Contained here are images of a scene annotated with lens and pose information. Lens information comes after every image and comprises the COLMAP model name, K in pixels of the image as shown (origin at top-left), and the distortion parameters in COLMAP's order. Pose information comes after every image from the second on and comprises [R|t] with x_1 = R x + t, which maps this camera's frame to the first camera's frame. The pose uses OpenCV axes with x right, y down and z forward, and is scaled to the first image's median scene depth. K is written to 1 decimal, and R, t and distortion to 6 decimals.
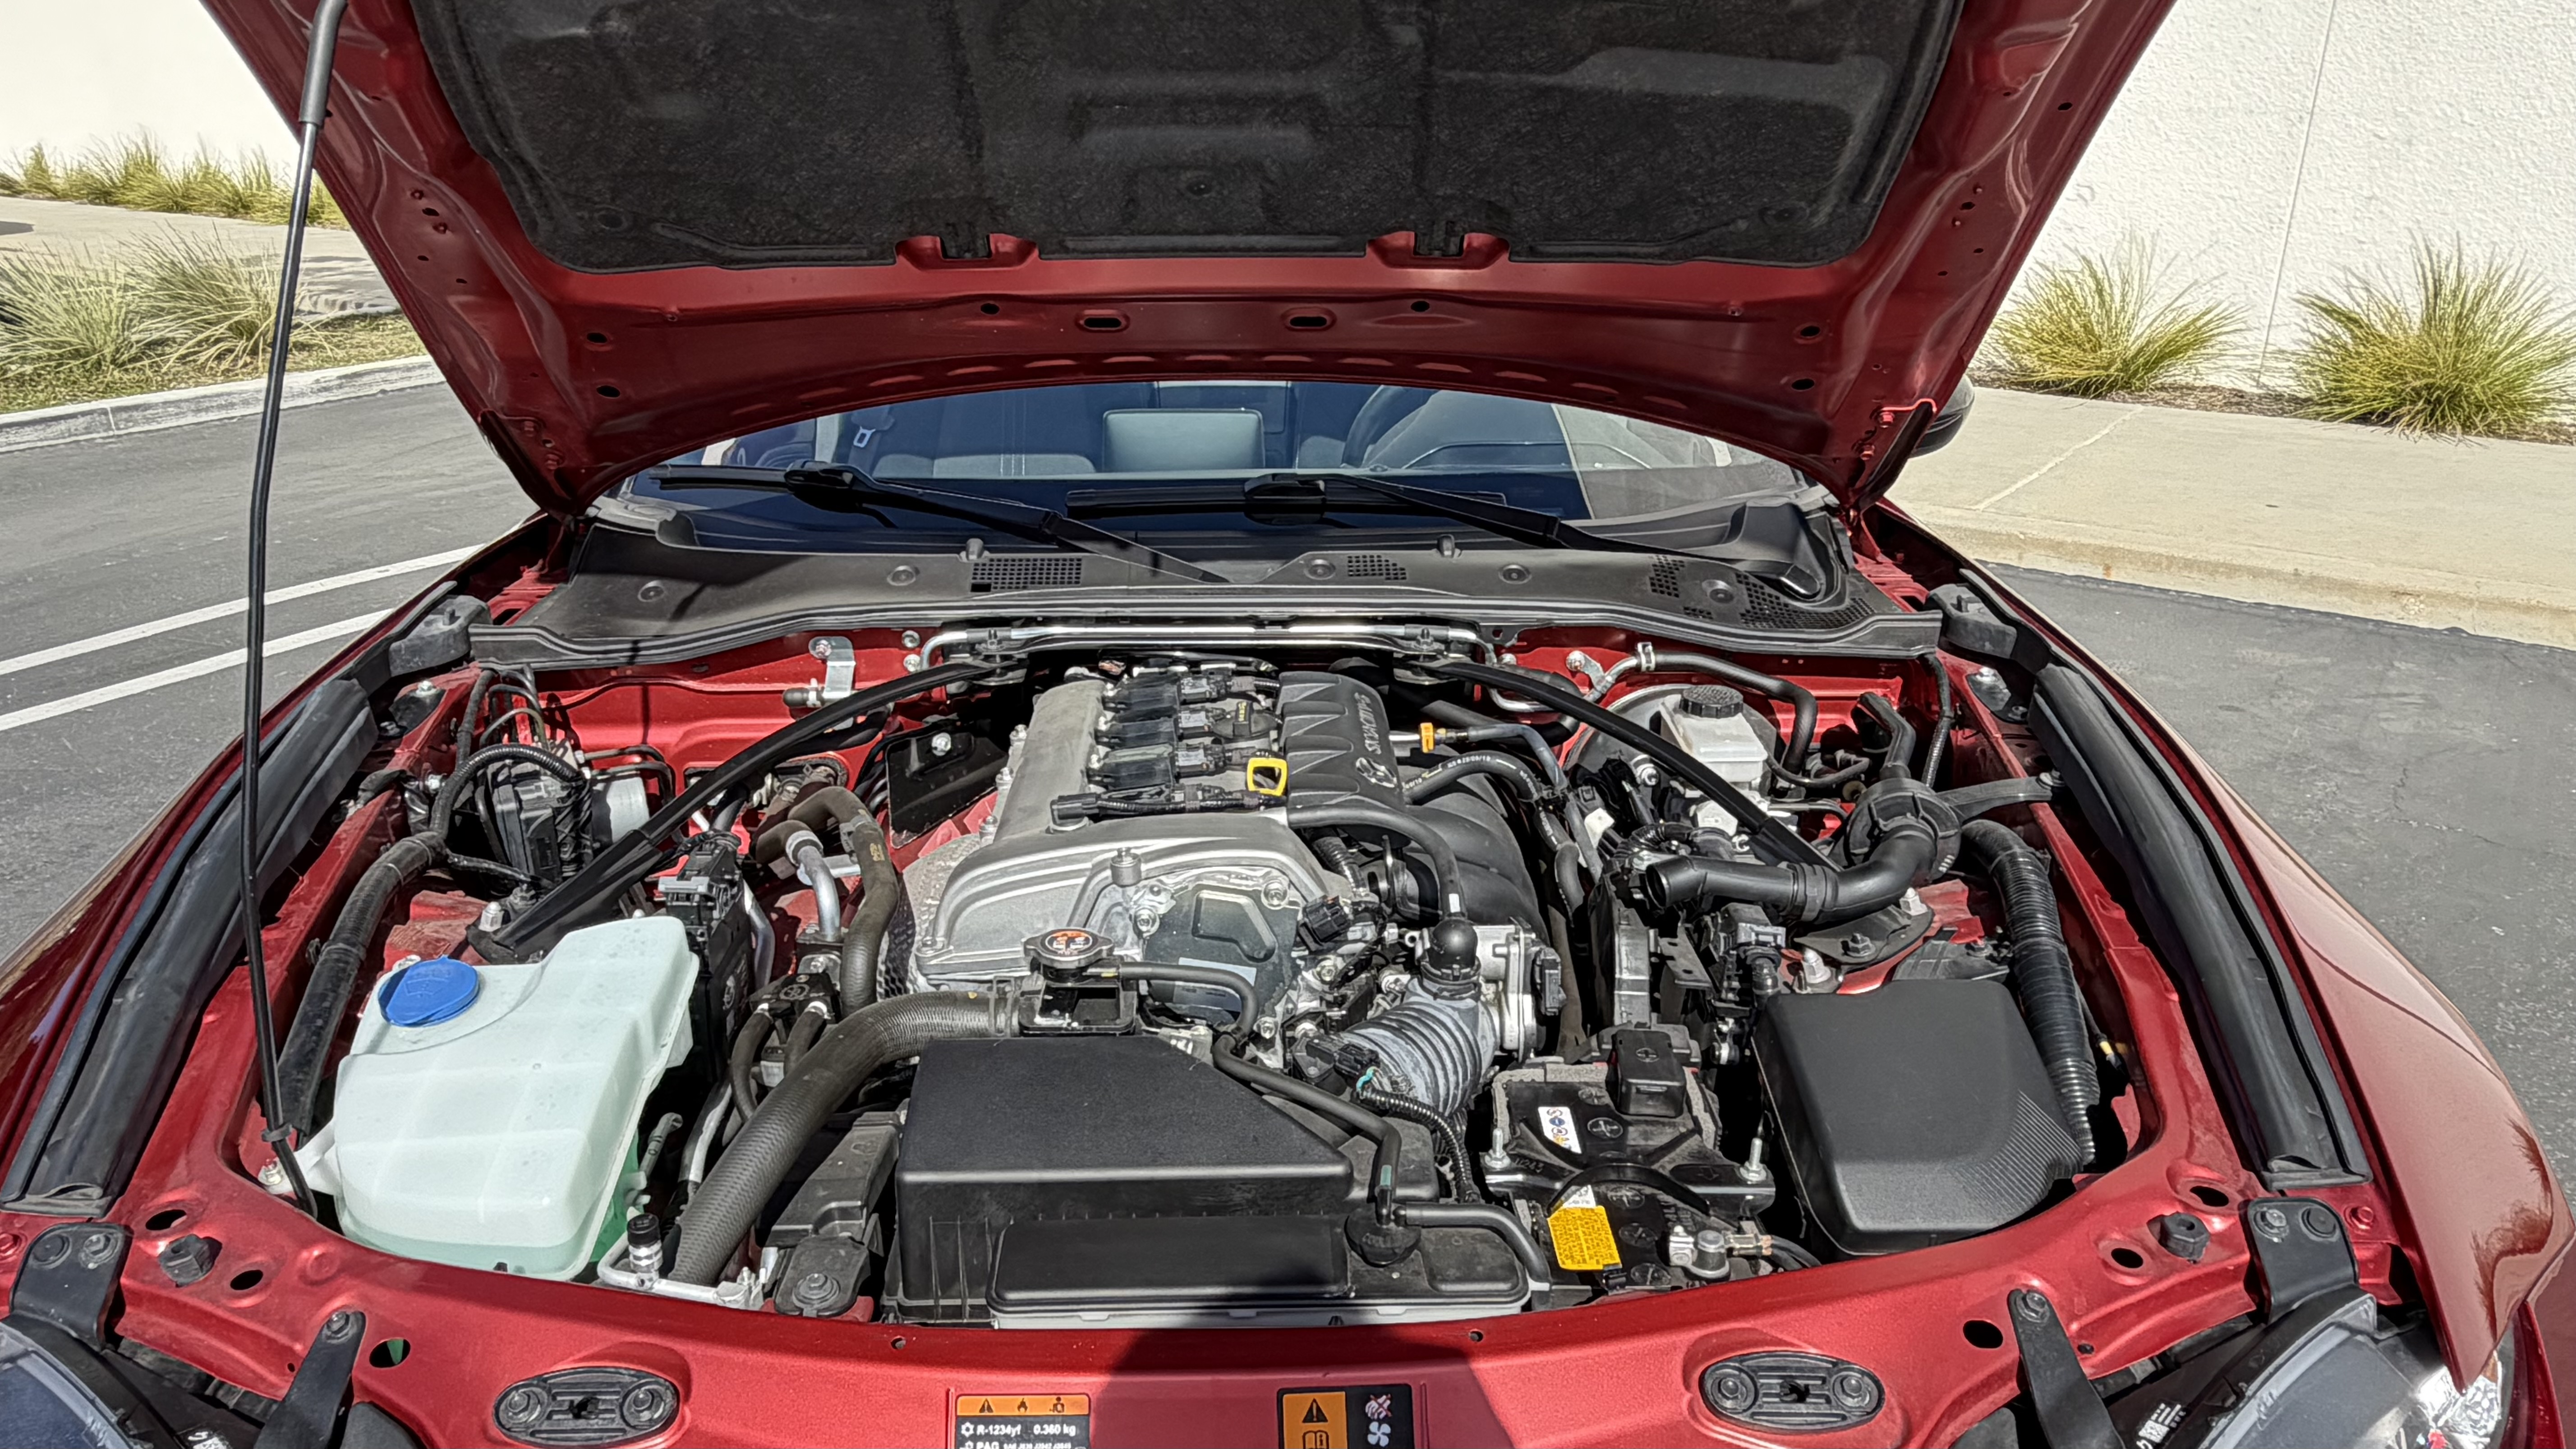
lens RADIAL K [[1787.7, 0, 1275.3], [0, 1787.7, 712.0], [0, 0, 1]] dist [0.036897, -0.057193]
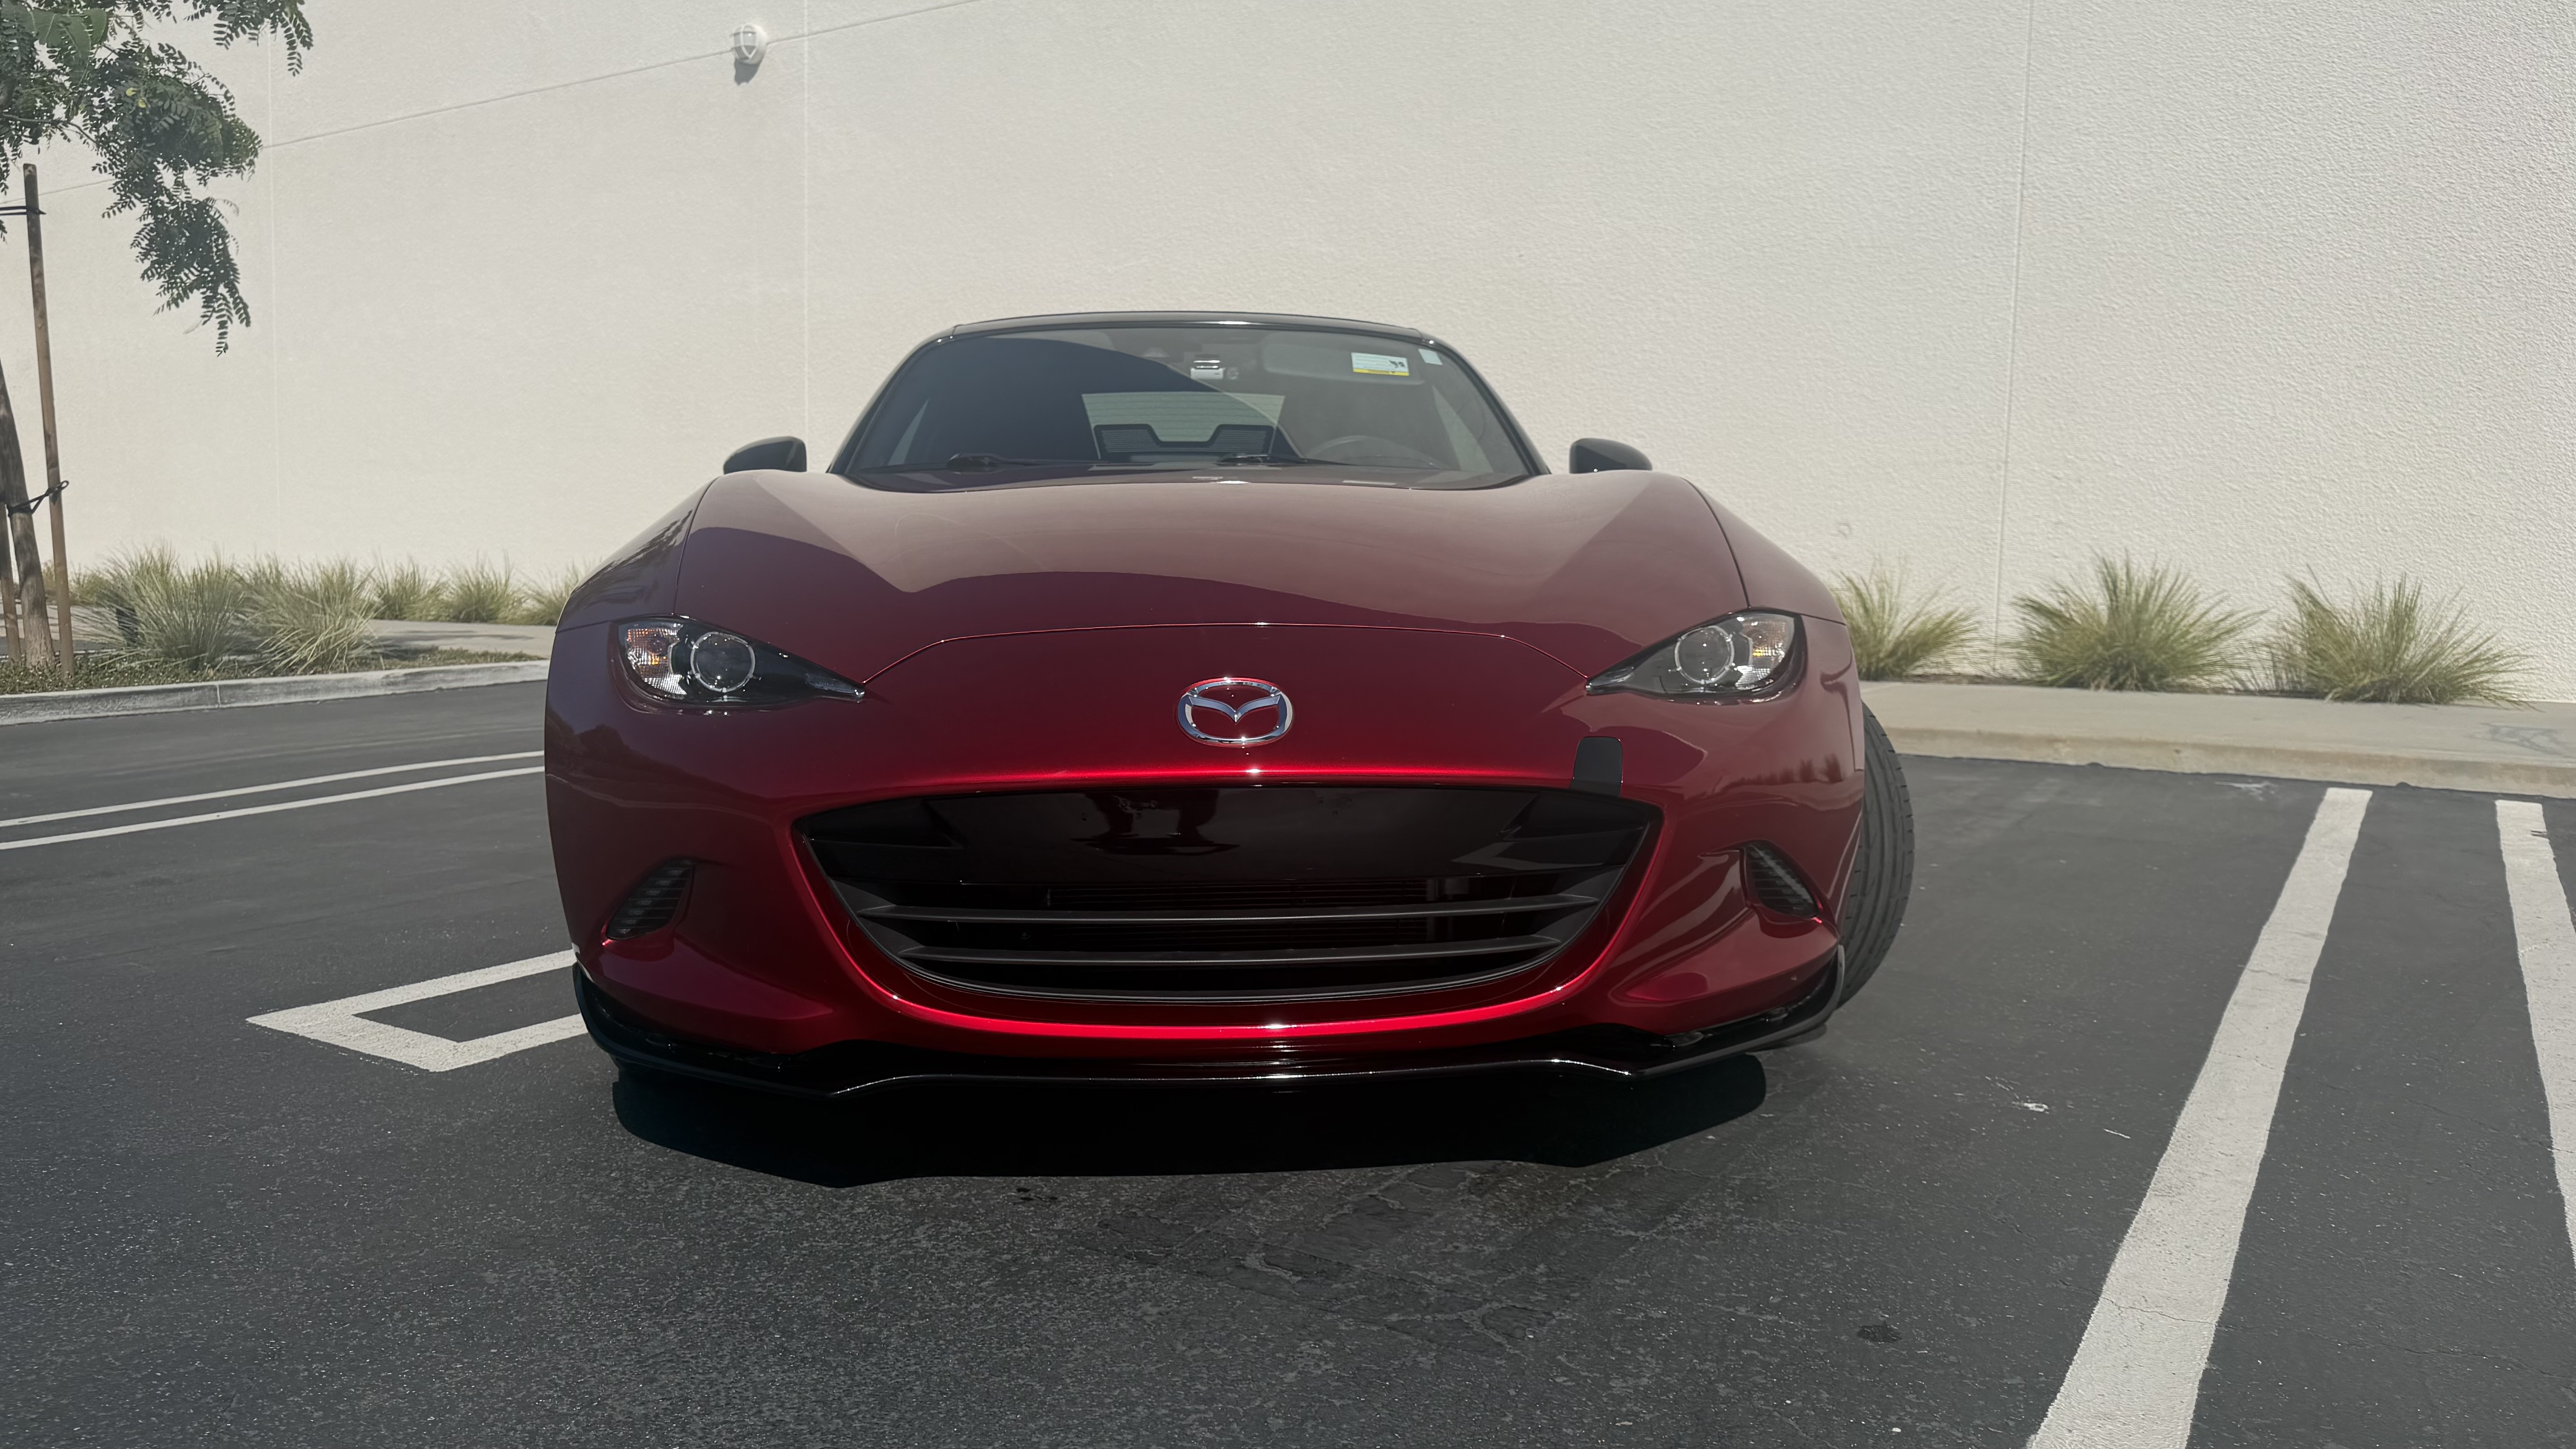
lens RADIAL K [[1787.7, 0, 1305.9], [0, 1787.7, 718.3], [0, 0, 1]] dist [0.036897, -0.057193]
pose [[0.997881, -0.008276, 0.064538, -0.045314], [0.024116, 0.968274, -0.248724, 0.689854], [-0.060433, 0.249753, 0.966422, -0.766966]]
